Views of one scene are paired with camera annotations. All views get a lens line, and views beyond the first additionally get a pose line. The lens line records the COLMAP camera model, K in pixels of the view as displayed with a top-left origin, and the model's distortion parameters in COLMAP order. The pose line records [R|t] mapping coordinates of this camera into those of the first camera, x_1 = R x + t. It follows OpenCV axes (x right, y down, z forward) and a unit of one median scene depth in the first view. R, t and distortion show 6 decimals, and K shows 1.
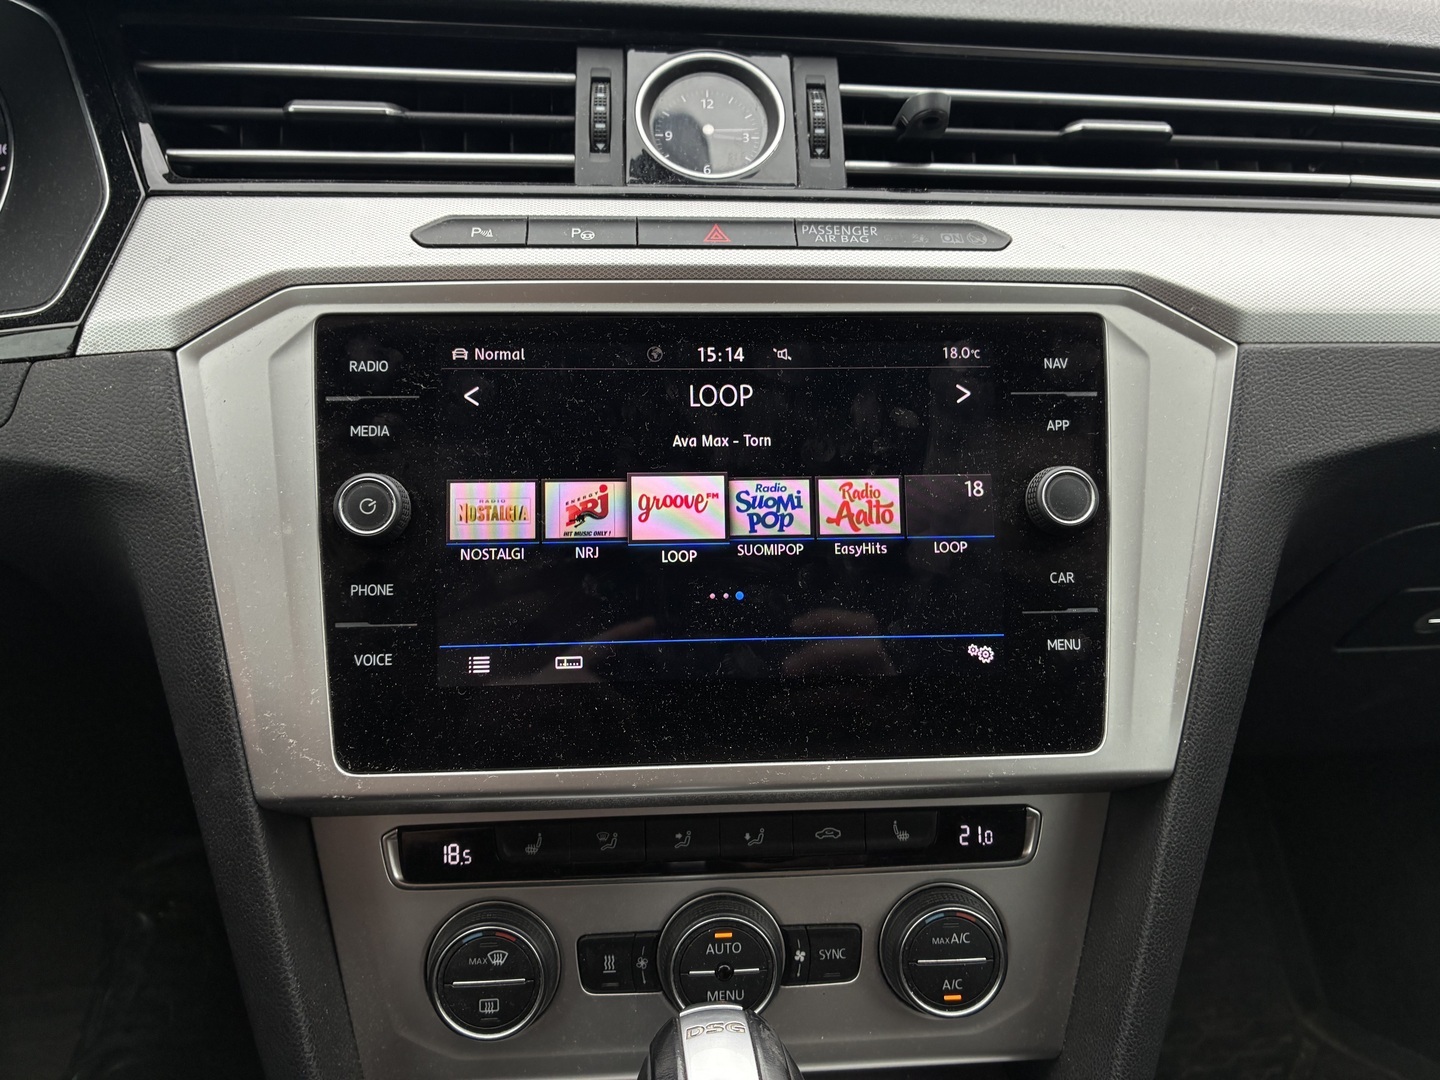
lens RADIAL K [[1079.7, 0, 720.0], [0, 1079.7, 540.0], [0, 0, 1]] dist [0.073232, -0.089507]
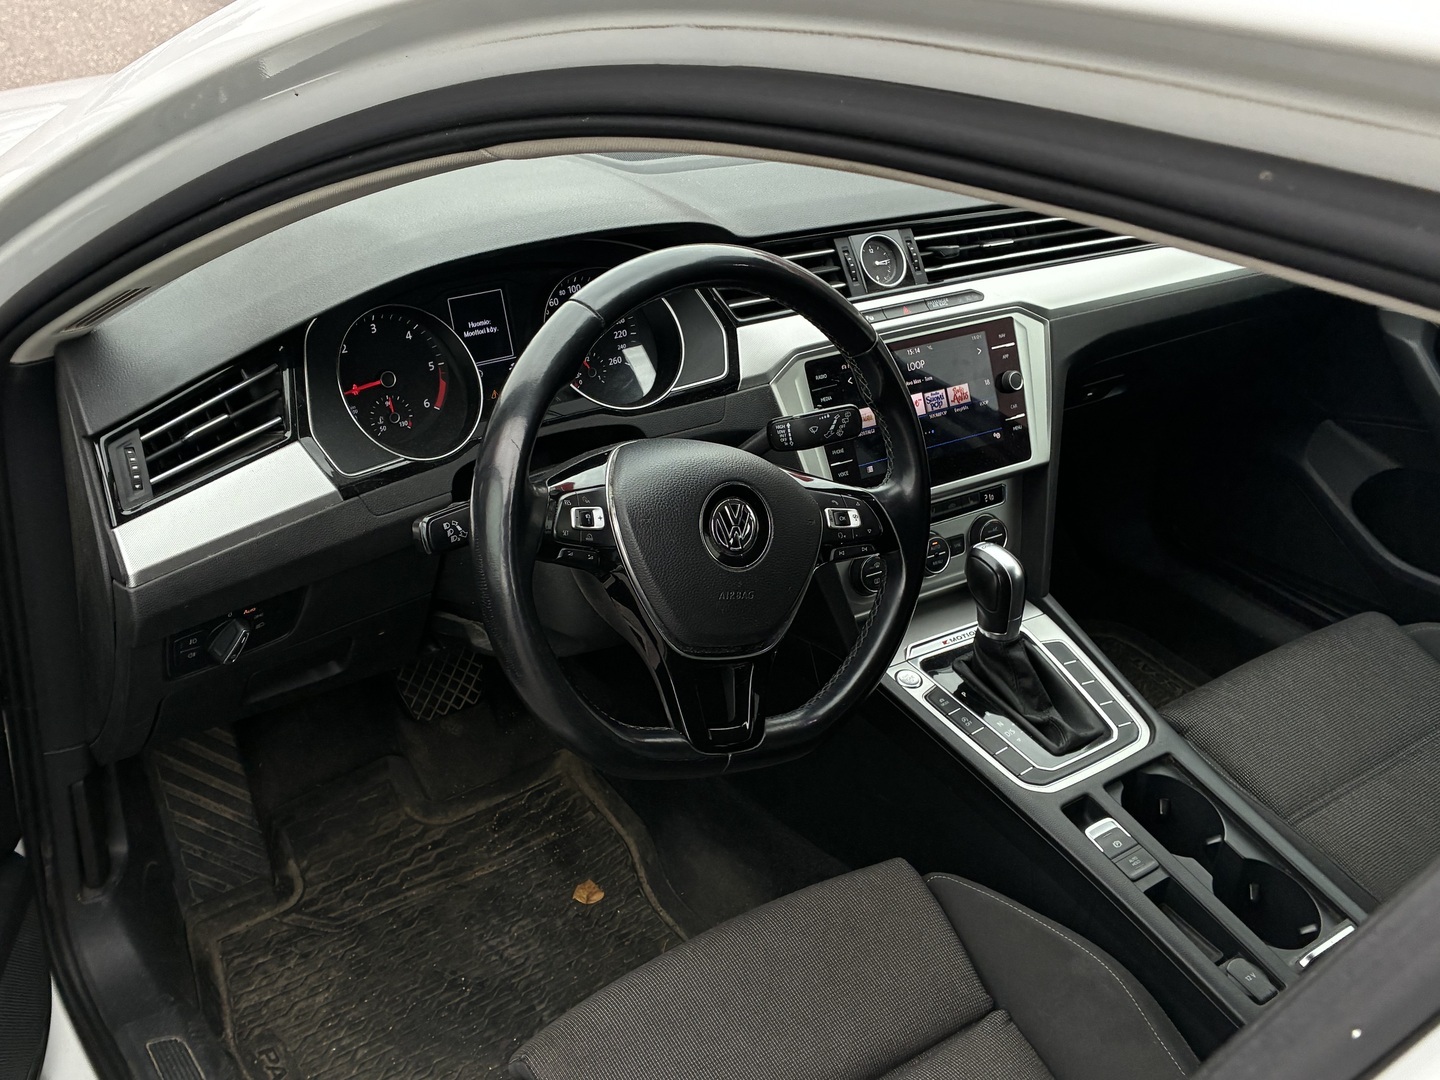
lens RADIAL K [[1551.4, 0, 720.0], [0, 1551.4, 540.0], [0, 0, 1]] dist [0.065258, -0.023819]
pose [[0.872463, -0.211895, 0.440350, -2.418681], [0.135243, 0.970603, 0.199096, -0.584716], [-0.469593, -0.114150, 0.875473, -2.493824]]
